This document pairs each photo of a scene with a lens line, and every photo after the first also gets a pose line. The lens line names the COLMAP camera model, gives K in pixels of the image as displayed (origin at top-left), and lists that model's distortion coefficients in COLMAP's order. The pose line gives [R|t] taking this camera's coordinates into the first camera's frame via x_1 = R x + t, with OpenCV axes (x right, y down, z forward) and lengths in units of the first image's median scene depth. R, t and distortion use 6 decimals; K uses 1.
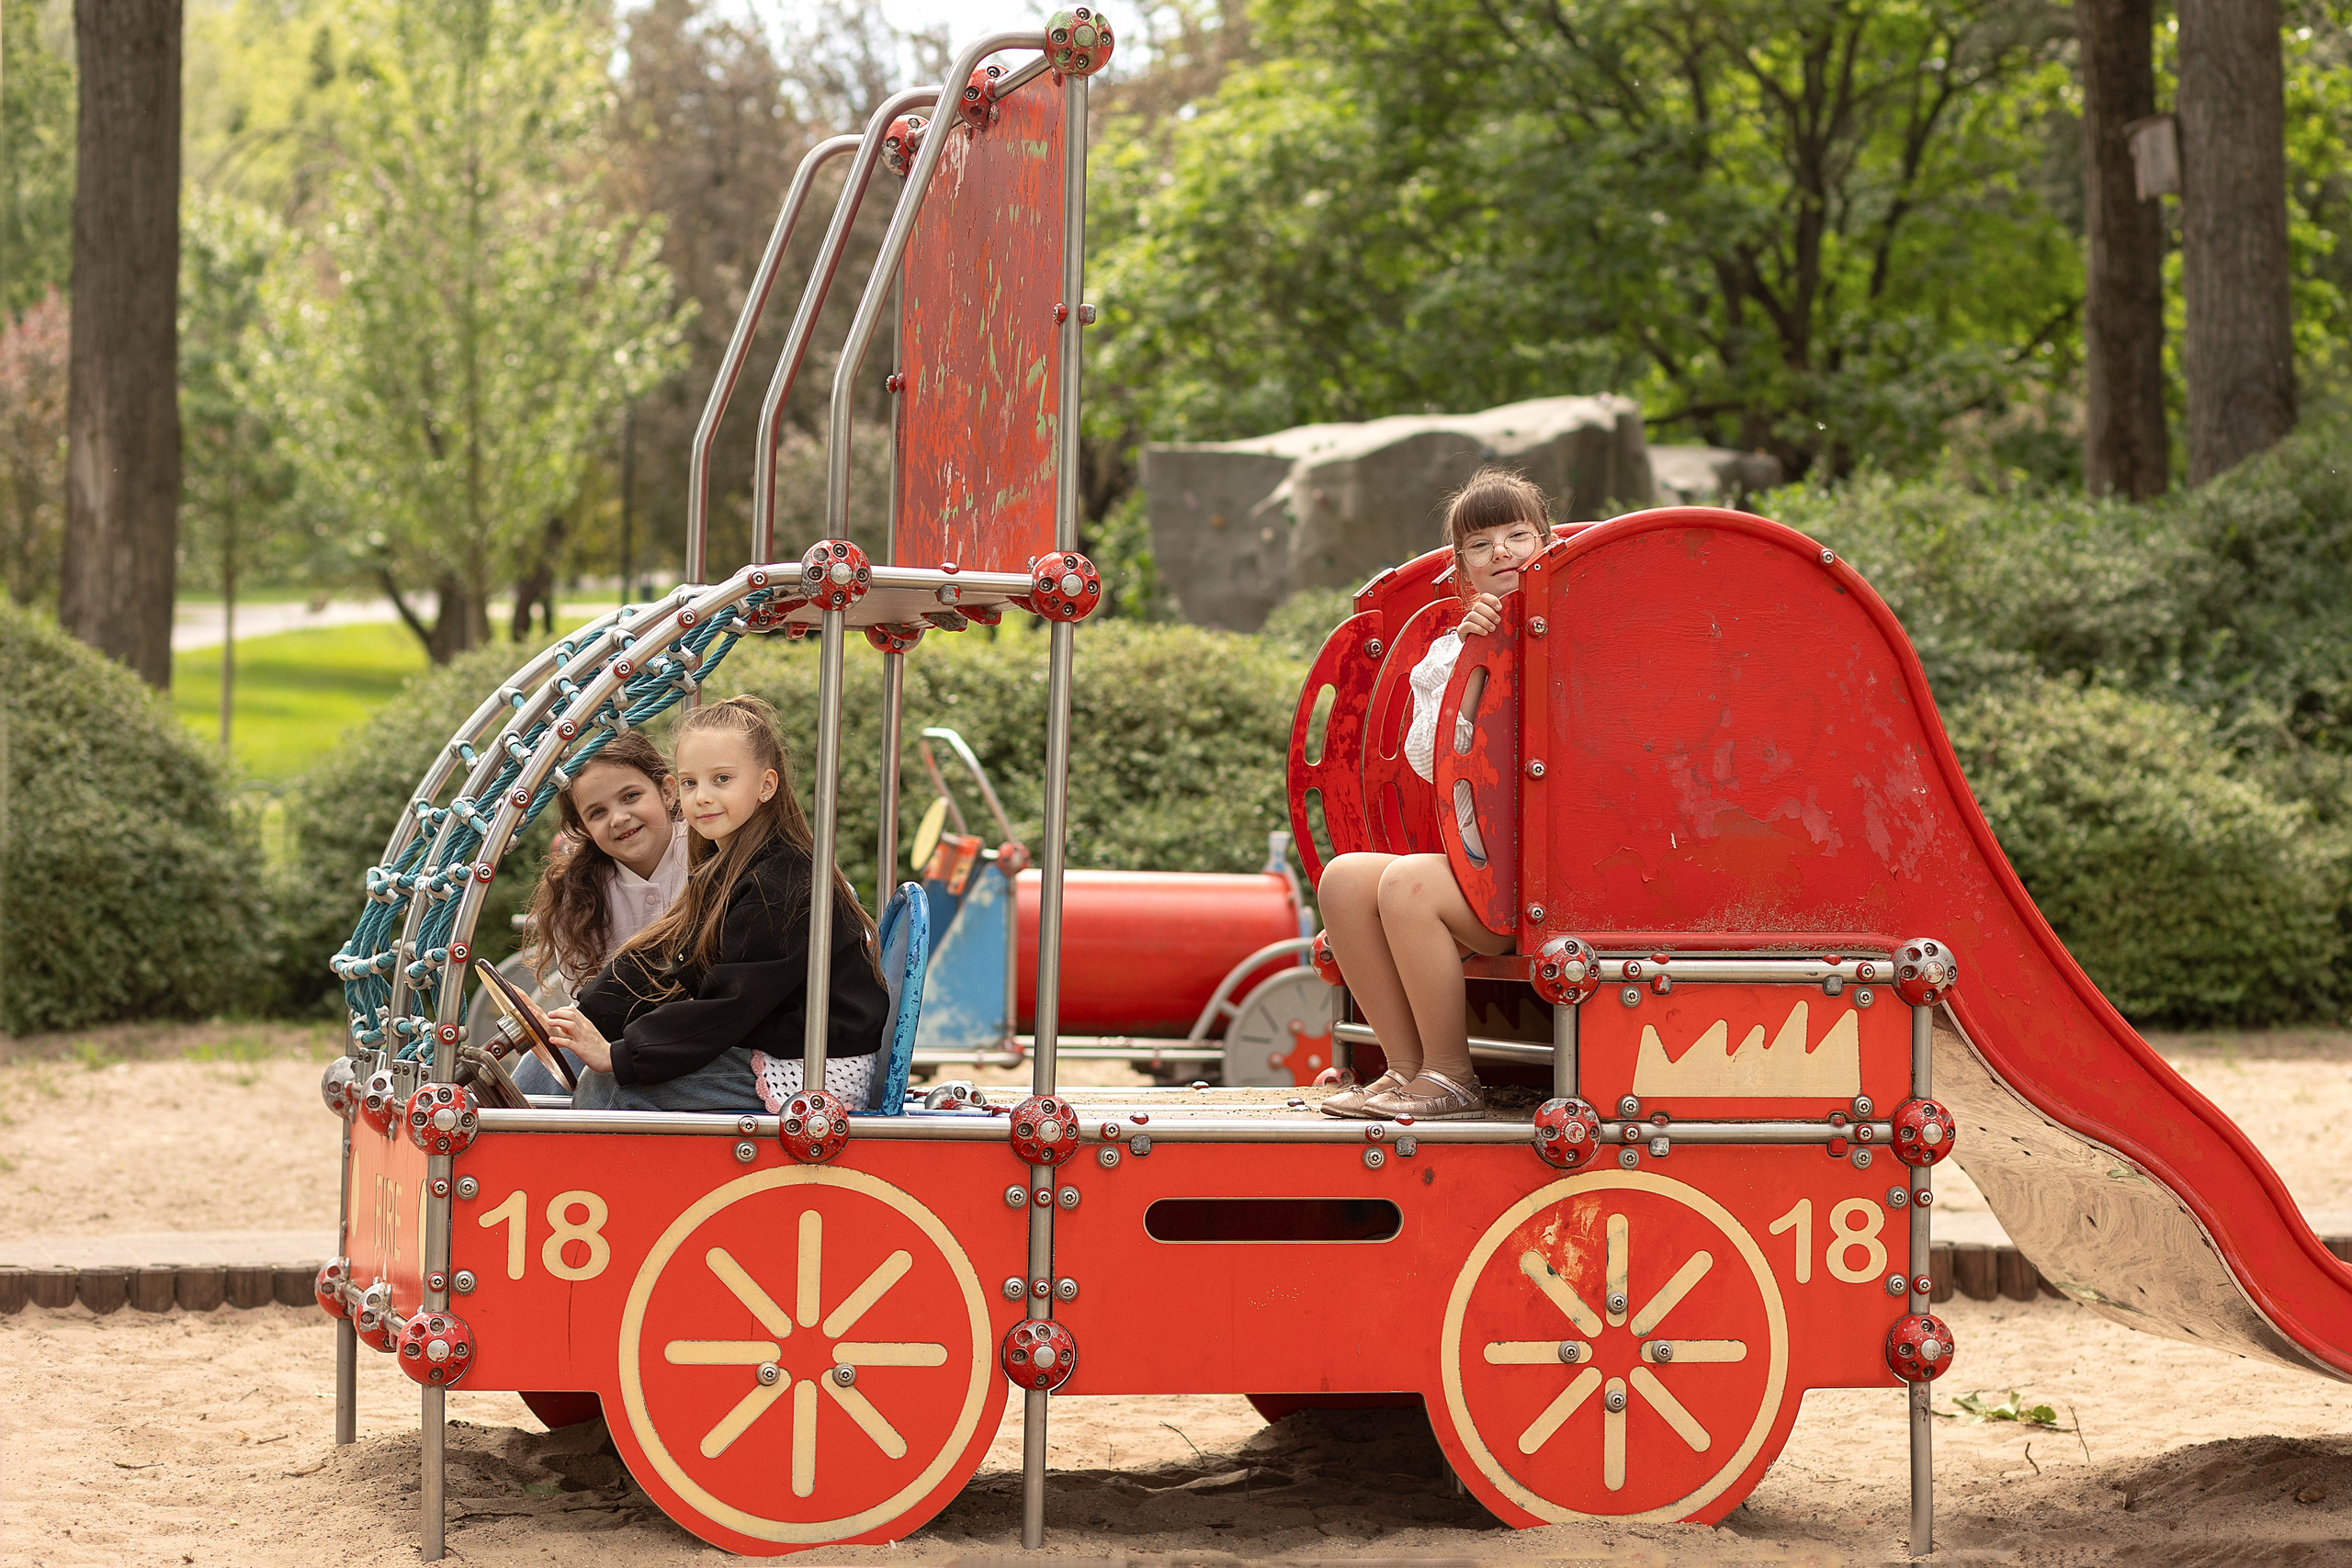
lens RADIAL K [[5757.0, 0, 1171.7], [0, 5757.0, 785.6], [0, 0, 1]] dist [0.003415, 0.000000]
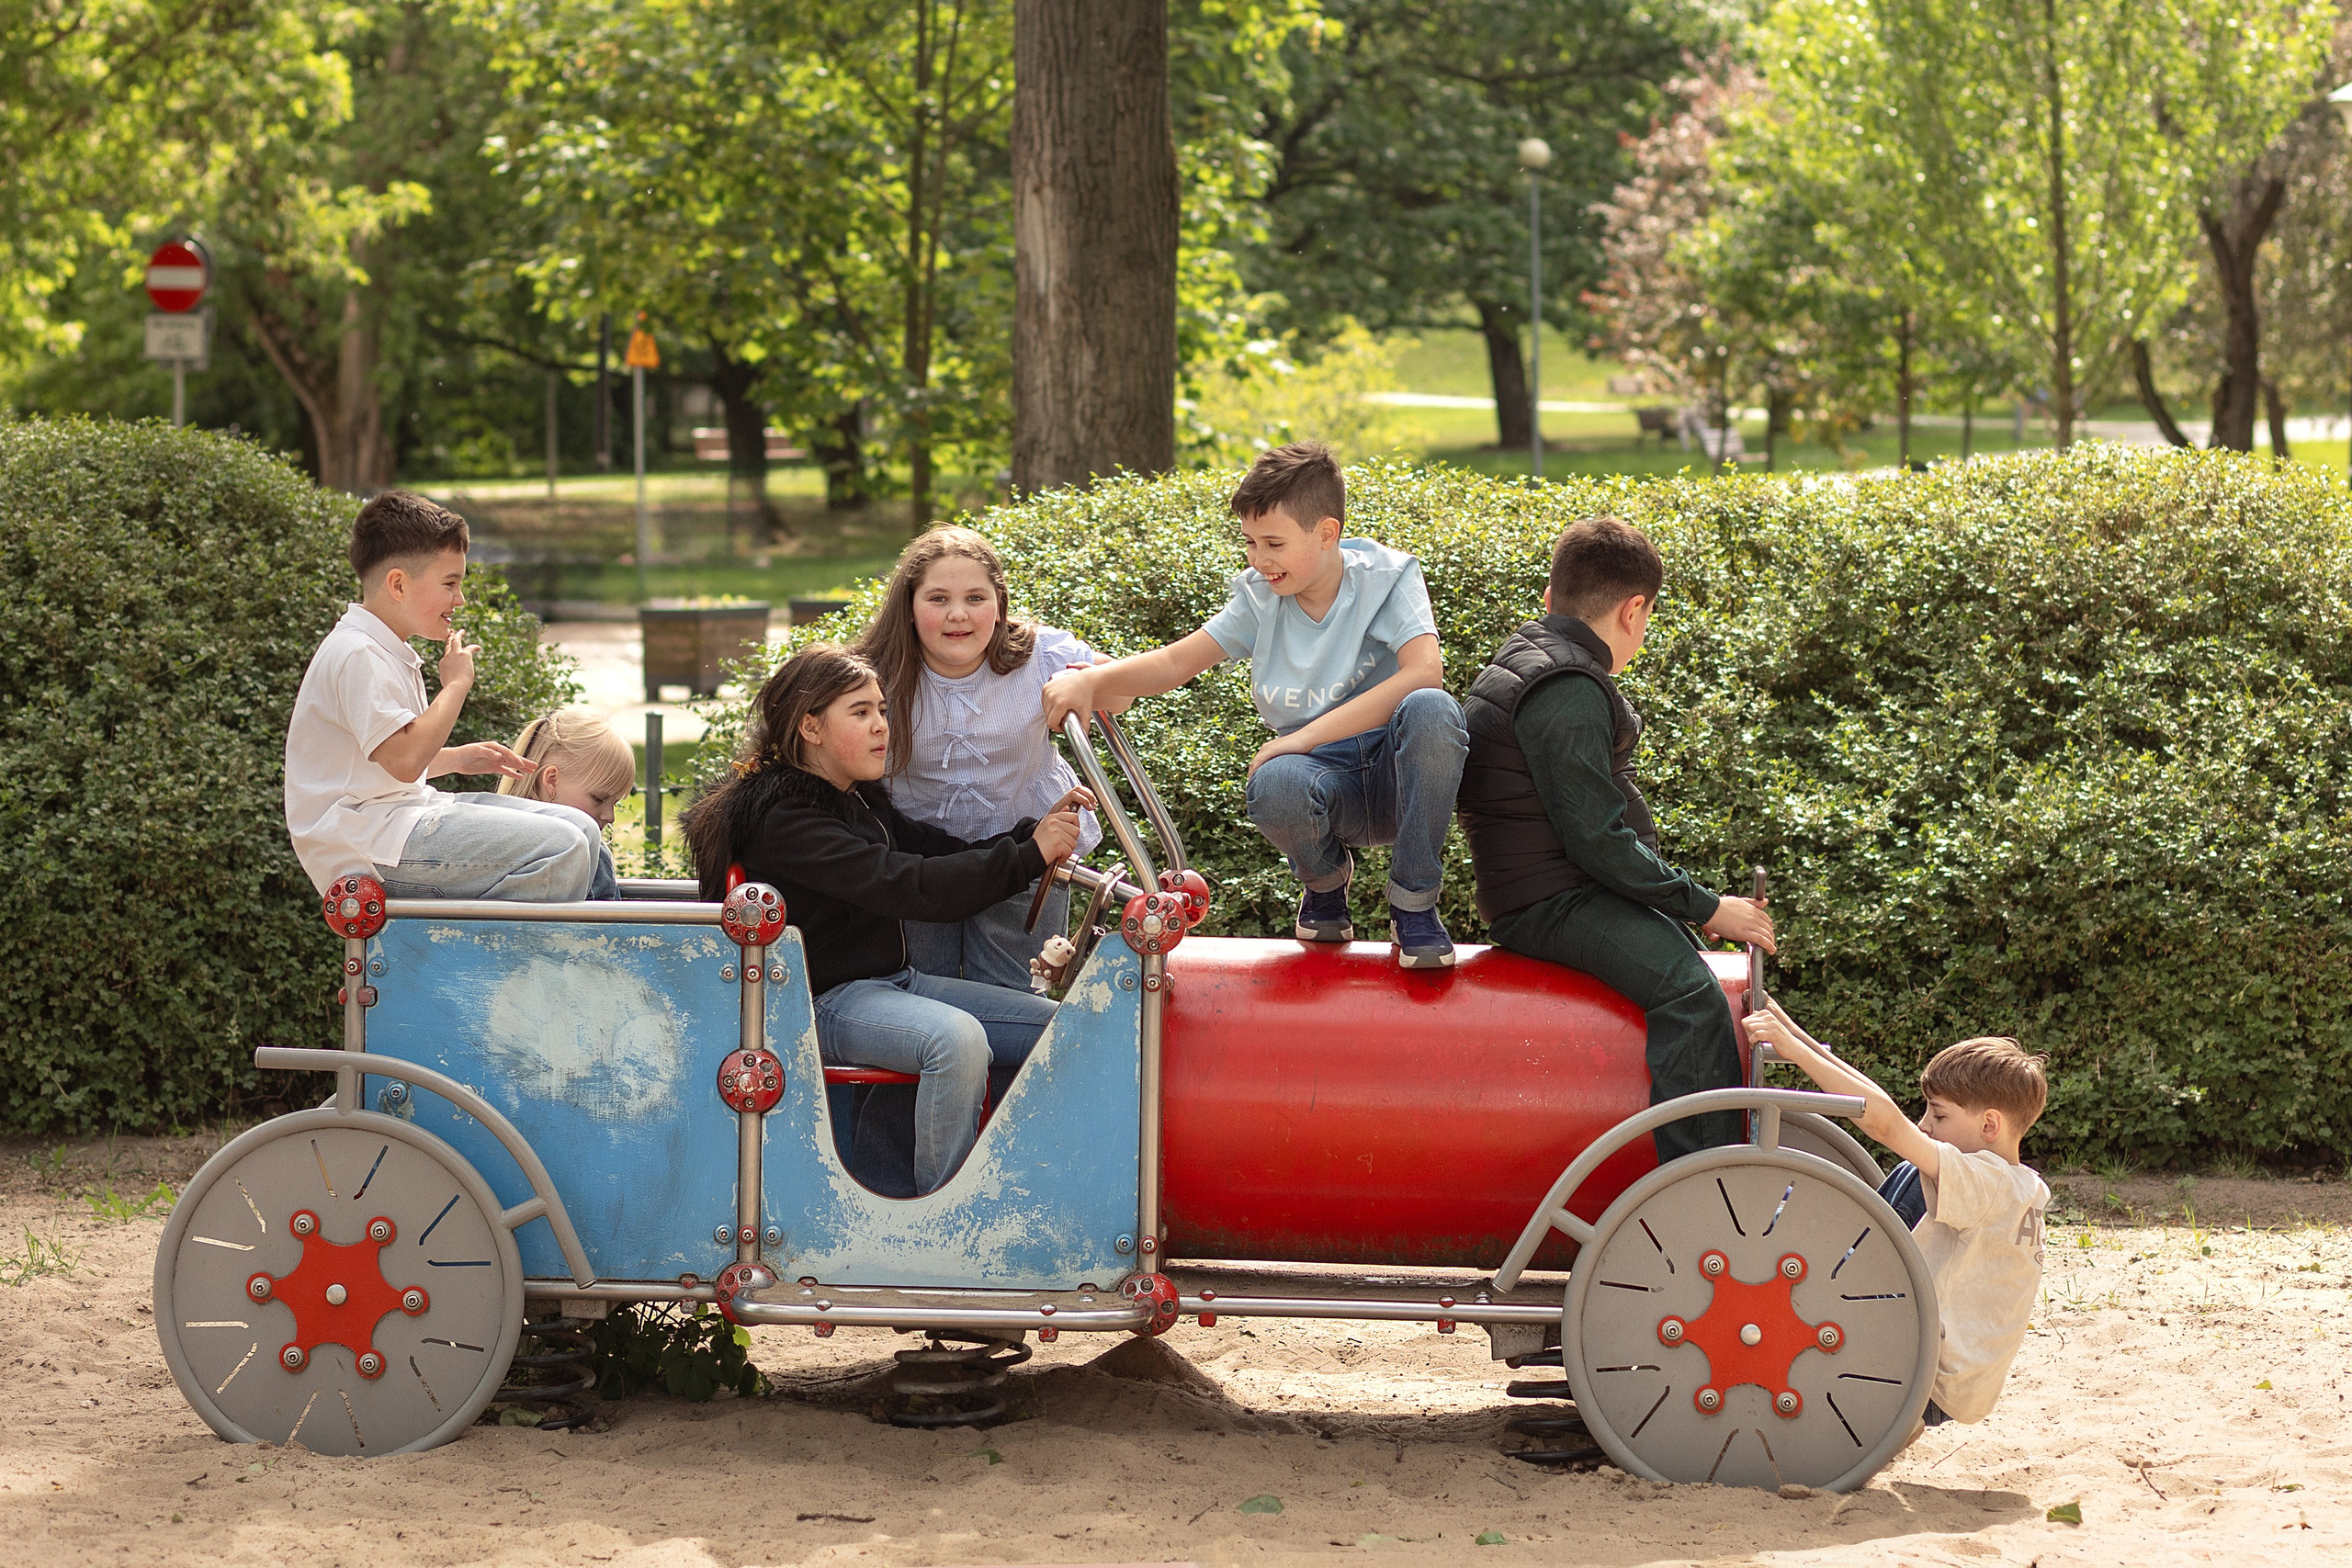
lens RADIAL K [[6748.5, 0, 1182.3], [0, 6748.5, 788.6], [0, 0, 1]] dist [-0.057609, 0.000000]
pose [[0.947282, 0.008075, -0.320301, 0.133798], [-0.000041, 0.999685, 0.025082, -0.011235], [0.320402, -0.023747, 0.946984, 0.350826]]
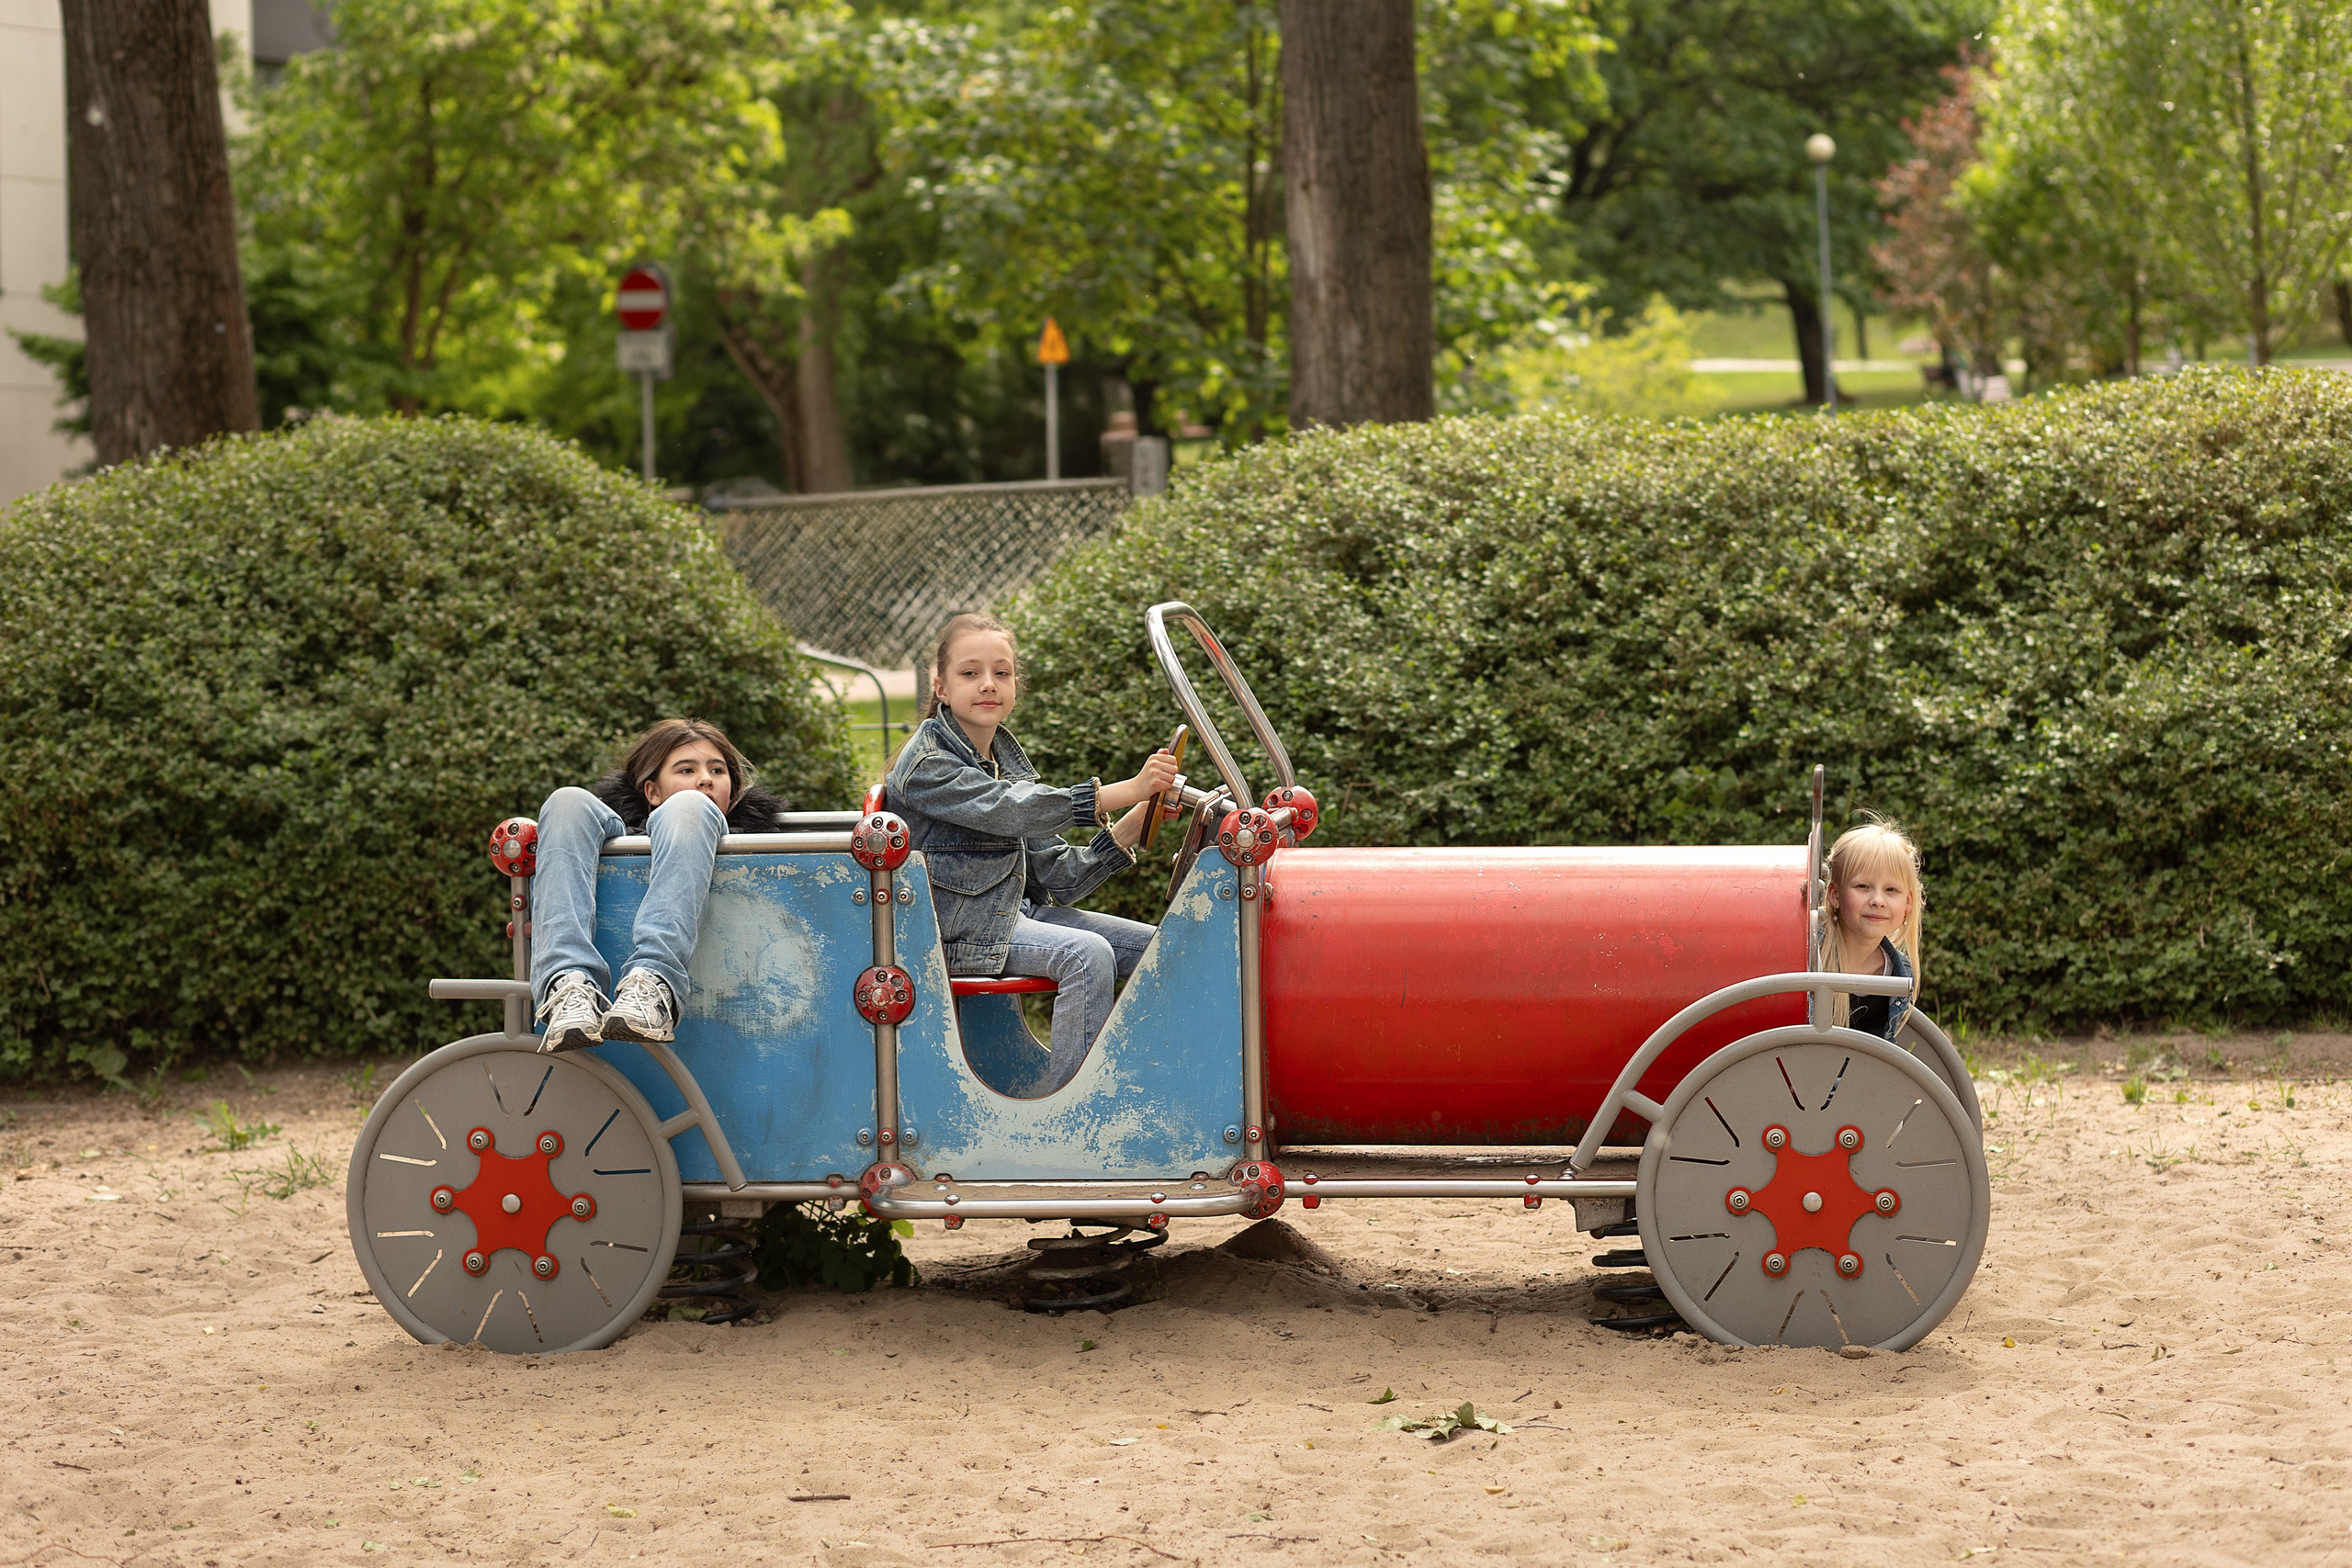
lens RADIAL K [[5757.0, 0, 1176.1], [0, 5757.0, 773.9], [0, 0, 1]] dist [0.003415, 0.000000]
pose [[0.923224, -0.021320, -0.383670, 0.143095], [0.037209, 0.998728, 0.034037, -0.009781], [0.382456, -0.045700, 0.922843, 0.394130]]
